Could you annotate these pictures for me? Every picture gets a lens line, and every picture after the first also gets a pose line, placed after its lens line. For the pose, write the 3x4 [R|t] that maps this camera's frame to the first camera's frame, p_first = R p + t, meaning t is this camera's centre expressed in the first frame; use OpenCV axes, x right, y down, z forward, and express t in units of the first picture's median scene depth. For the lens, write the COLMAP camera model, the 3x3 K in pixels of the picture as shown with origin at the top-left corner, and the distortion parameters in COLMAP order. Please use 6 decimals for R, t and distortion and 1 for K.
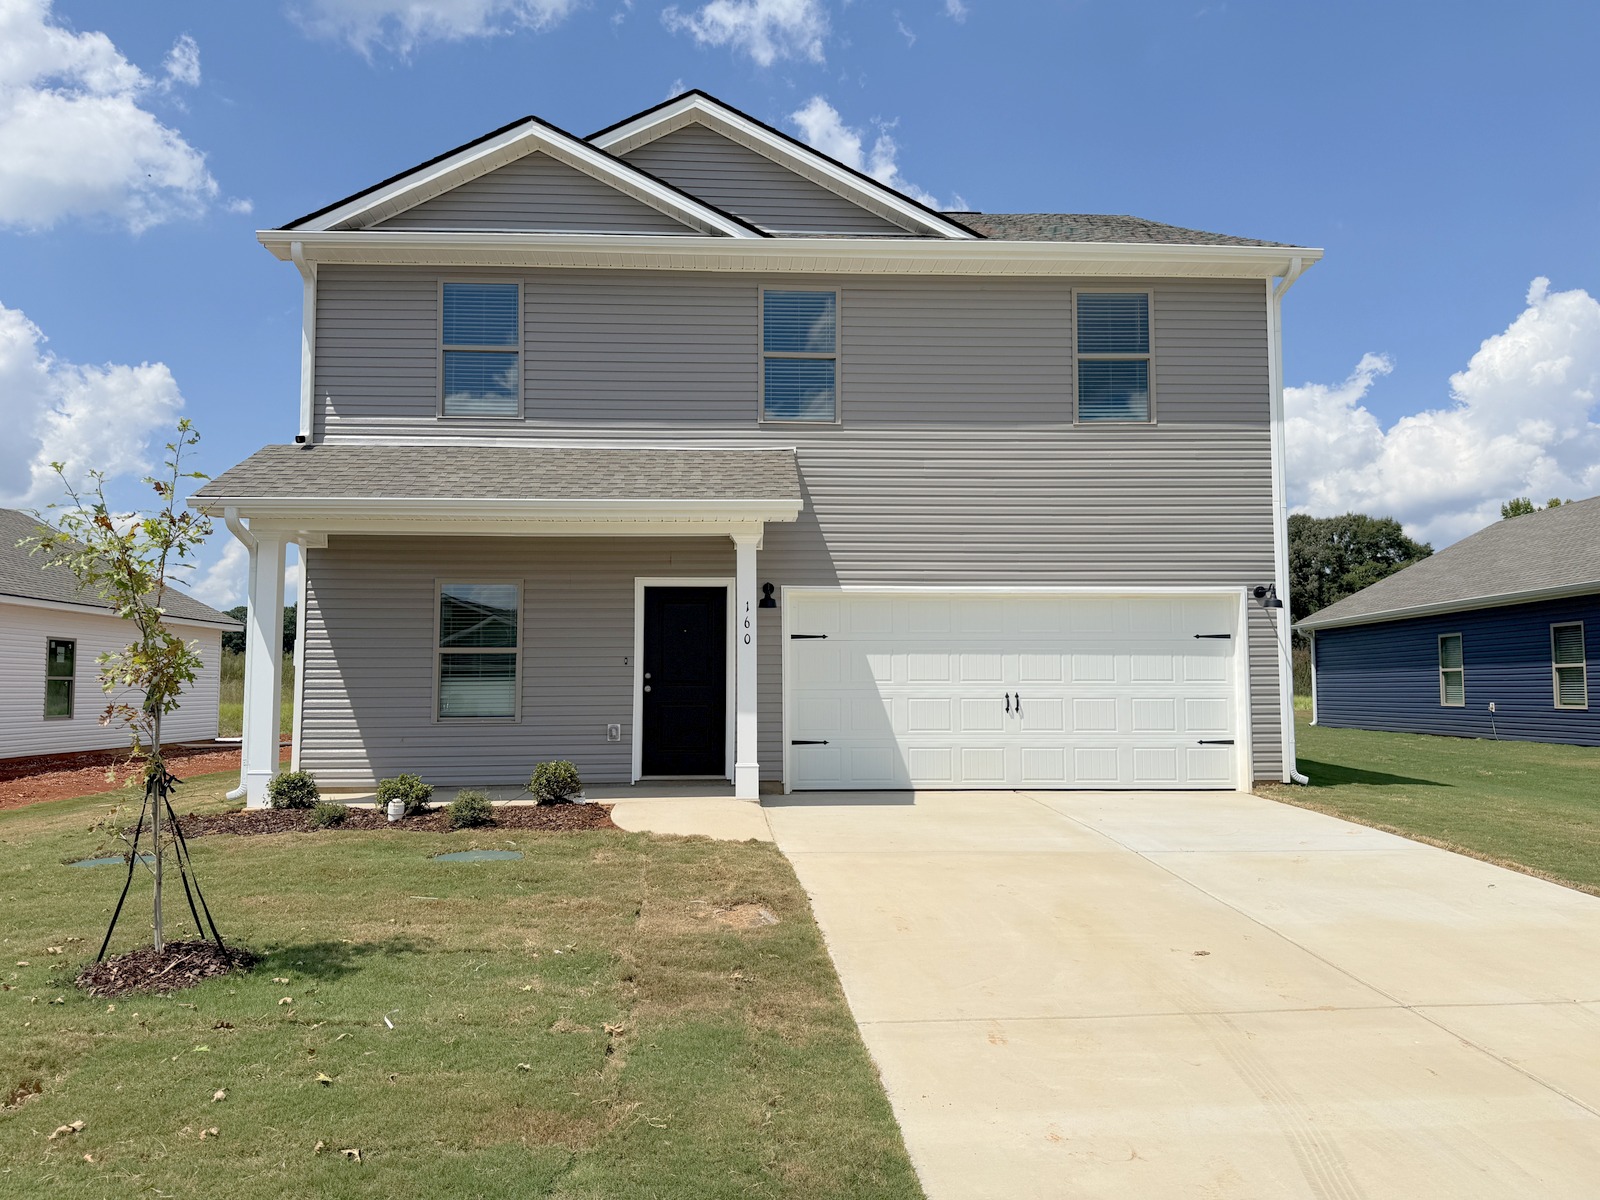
lens RADIAL K [[1125.9, 0, 800.0], [0, 1125.9, 600.0], [0, 0, 1]] dist [0.029343, -0.001191]
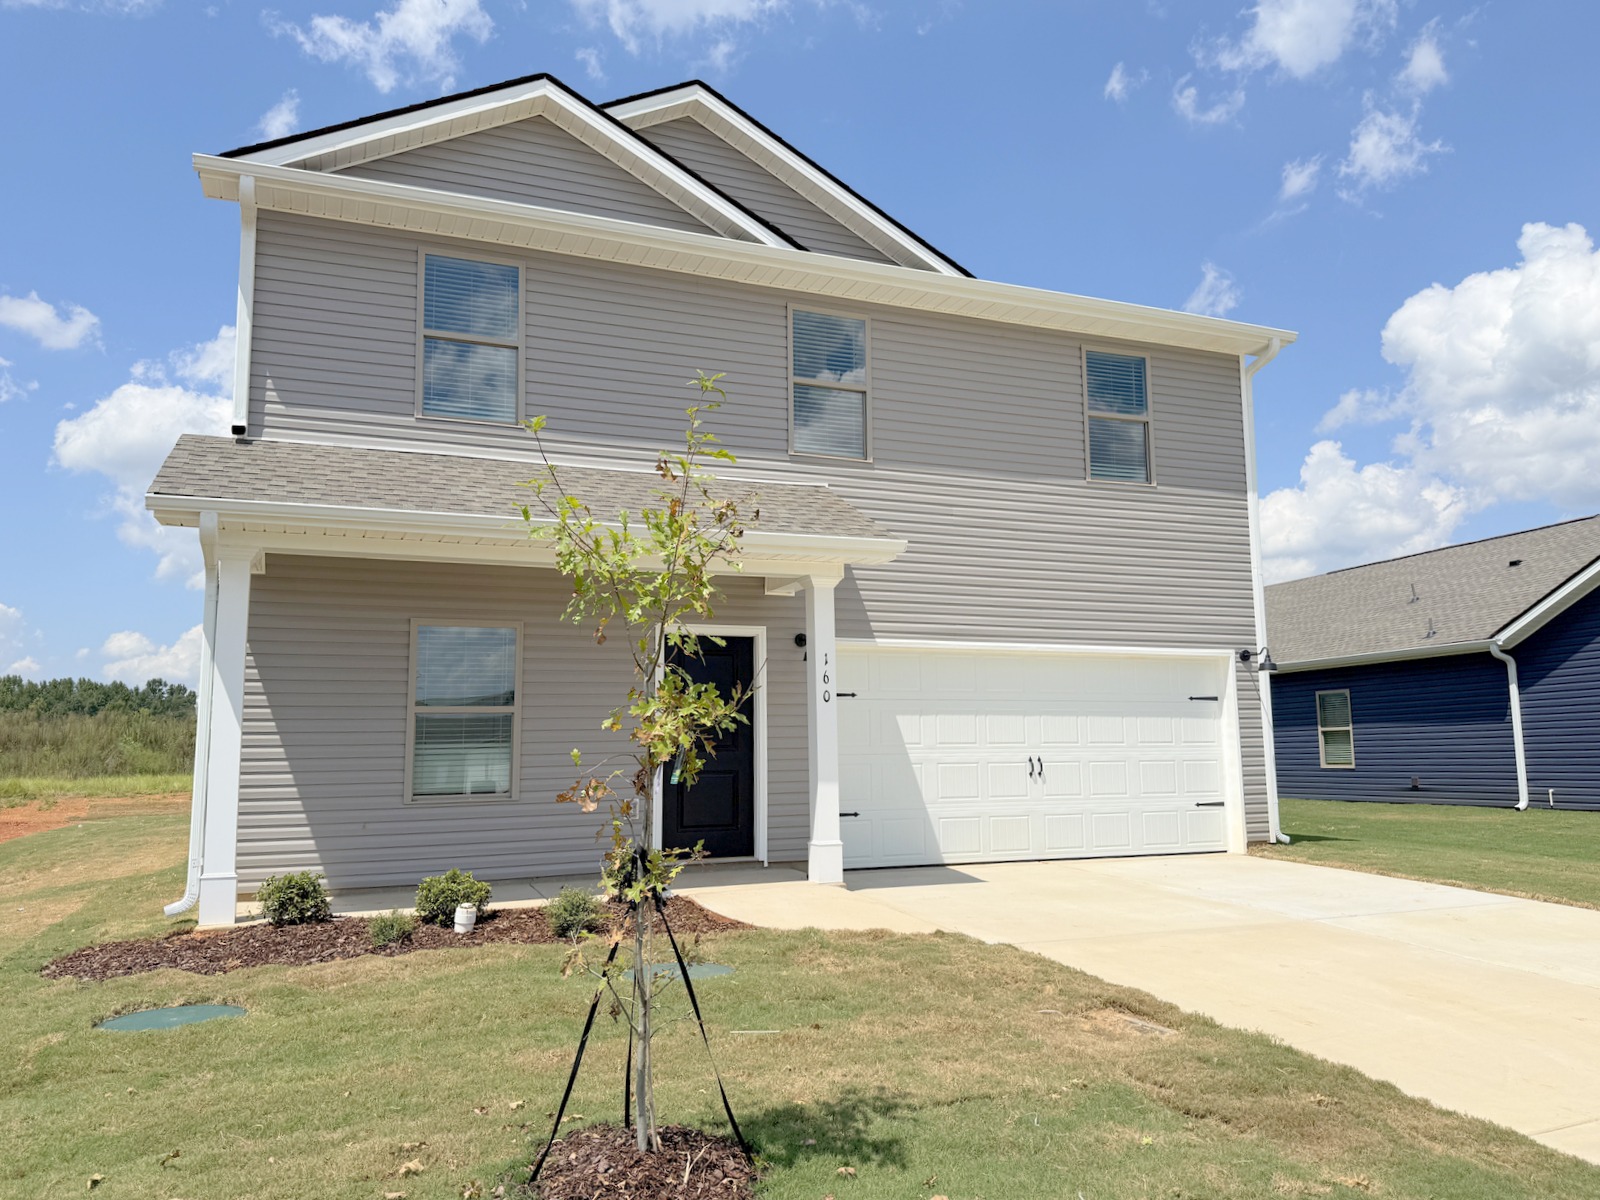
lens RADIAL K [[1150.0, 0, 800.0], [0, 1150.0, 600.0], [0, 0, 1]] dist [0.037086, -0.008797]
pose [[0.944827, 0.034436, 0.325756, -0.320597], [-0.015416, 0.998032, -0.060790, 0.013004], [-0.327208, 0.052414, 0.943498, 0.142542]]
